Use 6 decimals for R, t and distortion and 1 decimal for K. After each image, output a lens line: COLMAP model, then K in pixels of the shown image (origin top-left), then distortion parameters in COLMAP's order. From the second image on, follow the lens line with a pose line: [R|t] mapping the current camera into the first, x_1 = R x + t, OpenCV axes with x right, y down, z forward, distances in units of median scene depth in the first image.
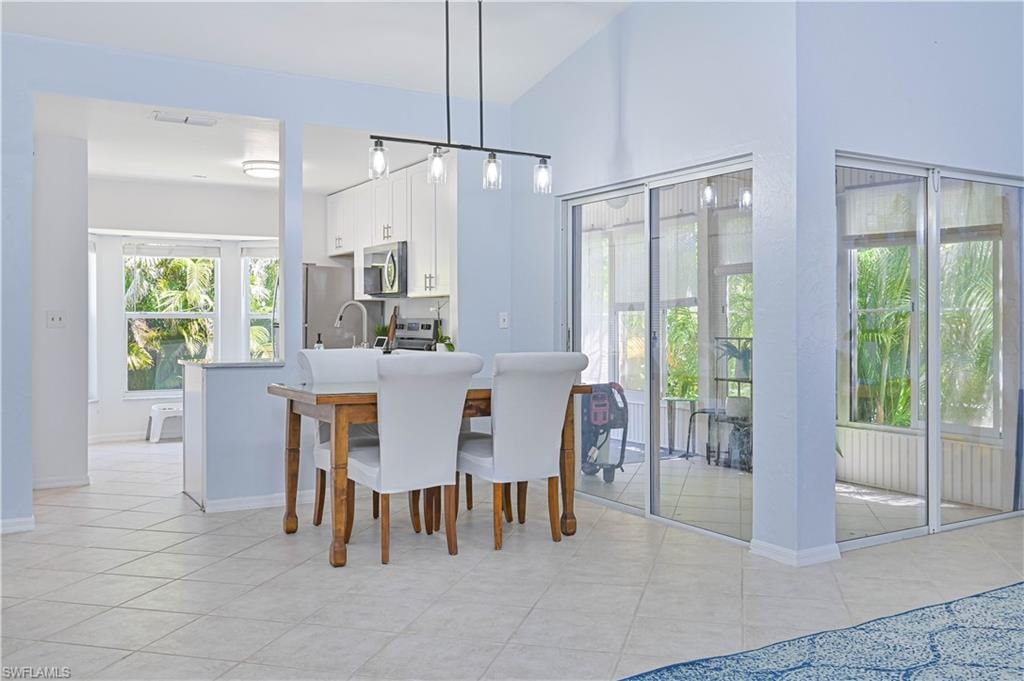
lens RADIAL K [[896.7, 0, 512.1], [0, 896.7, 326.3], [0, 0, 1]] dist [-0.007108, 0.012741]
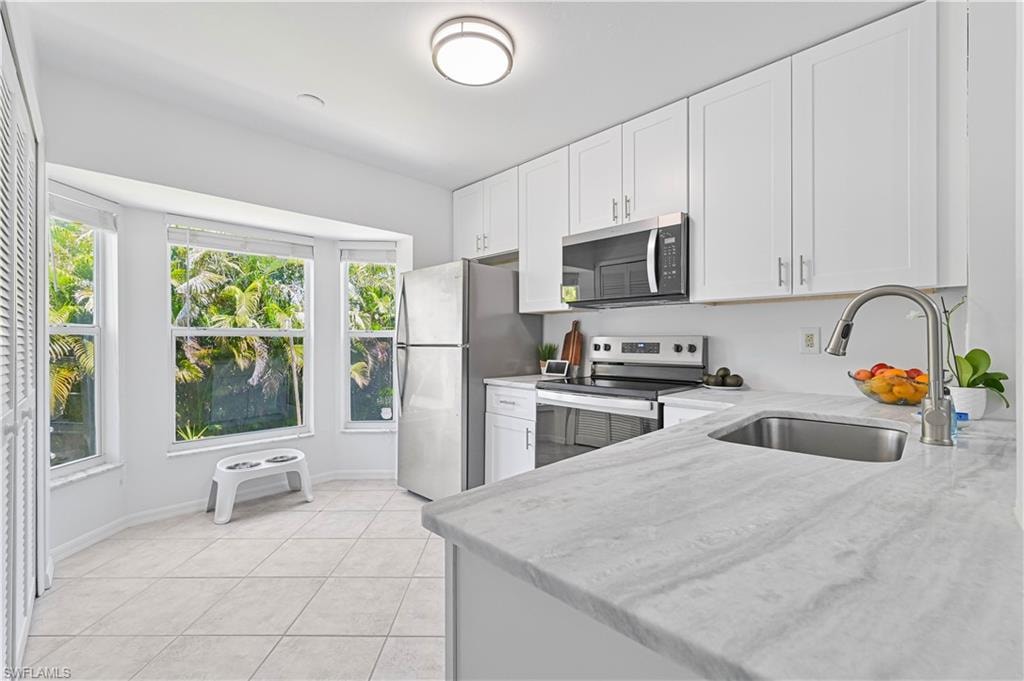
lens RADIAL K [[417.3, 0, 507.9], [0, 417.3, 342.4], [0, 0, 1]] dist [-0.002420, 0.000285]
pose [[0.966152, -0.002803, 0.257958, -0.374231], [0.003004, 0.999995, -0.000385, -0.004905], [-0.257956, 0.001147, 0.966156, 0.881917]]
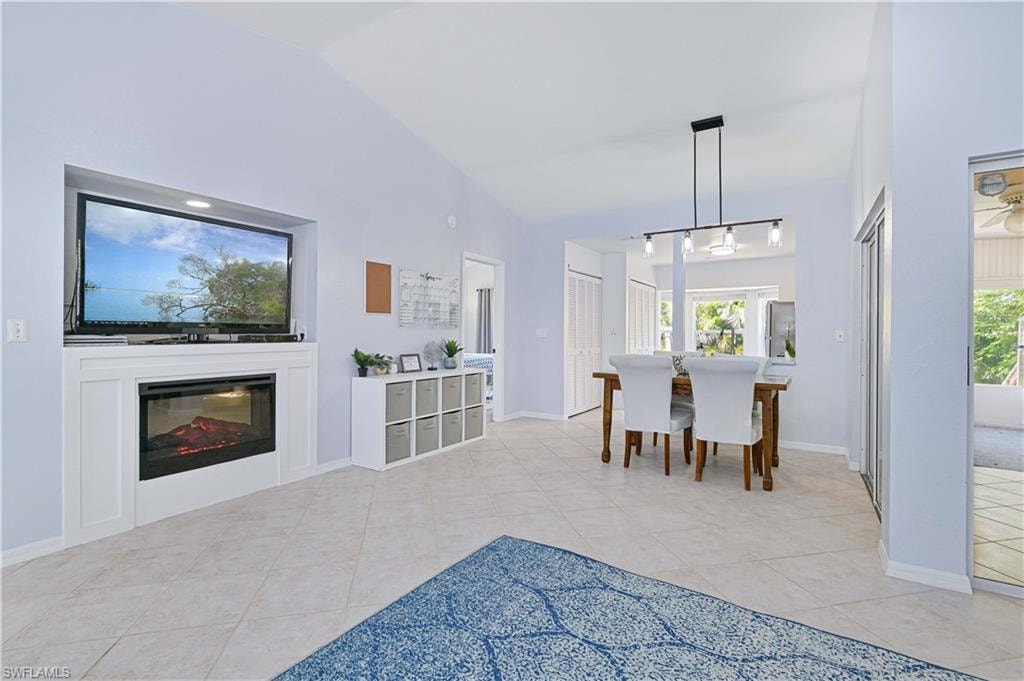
lens RADIAL K [[460.8, 0, 517.2], [0, 460.8, 335.3], [0, 0, 1]] dist [-0.005095, 0.000554]
pose [[0.446192, 0.006211, -0.894916, 0.438428], [-0.010541, 0.999943, 0.001685, -0.004622], [0.894875, 0.008681, 0.446232, 0.273590]]
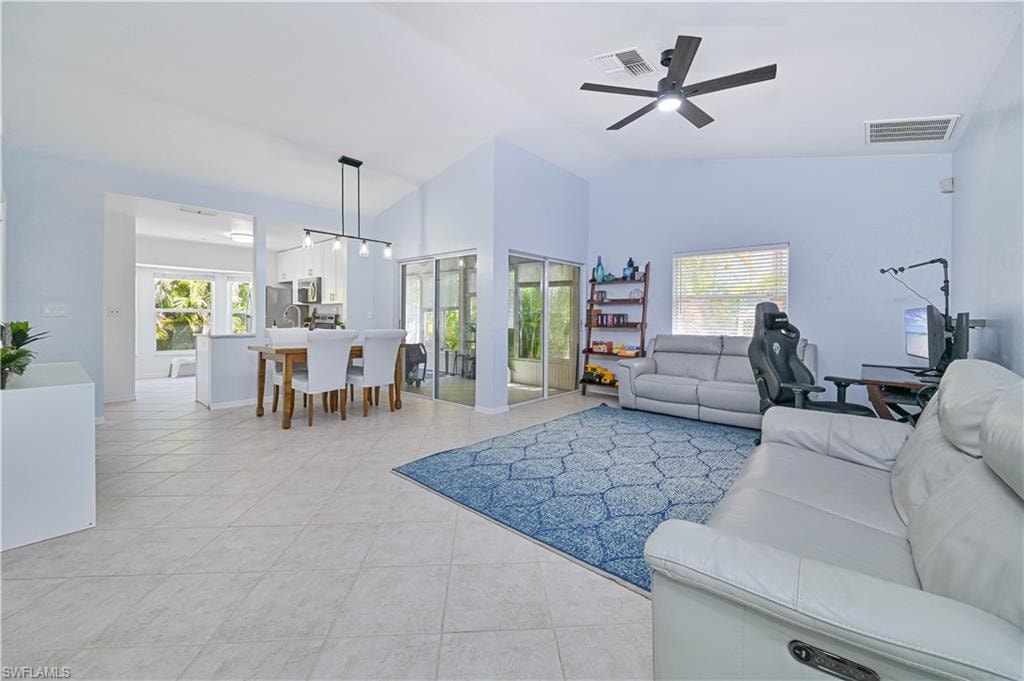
lens RADIAL K [[417.3, 0, 516.2], [0, 417.3, 321.2], [0, 0, 1]] dist [-0.002420, 0.000285]
pose [[0.947566, 0.006422, 0.319495, 0.005388], [-0.008397, 0.999953, 0.004805, 0.000009], [-0.319449, -0.007236, 0.947576, -0.089779]]
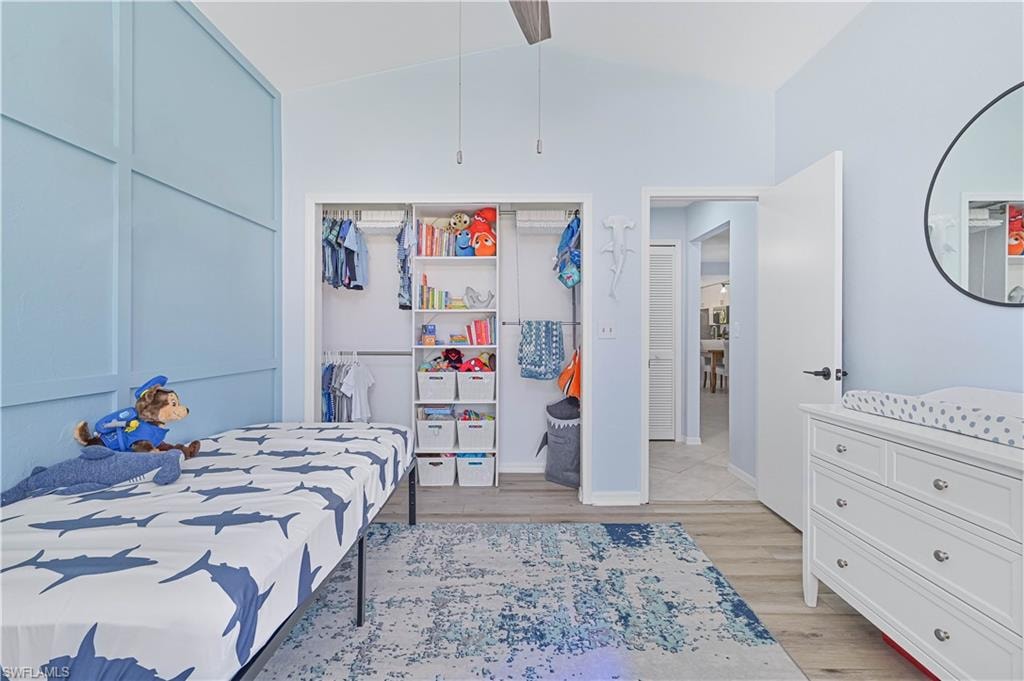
lens RADIAL K [[460.8, 0, 513.2], [0, 460.8, 335.6], [0, 0, 1]] dist [-0.005095, 0.000554]
pose [[0.857806, 0.002711, -0.513967, 0.069732], [-0.001386, 0.999995, 0.002963, 0.003519], [0.513972, -0.001830, 0.857805, -0.878918]]
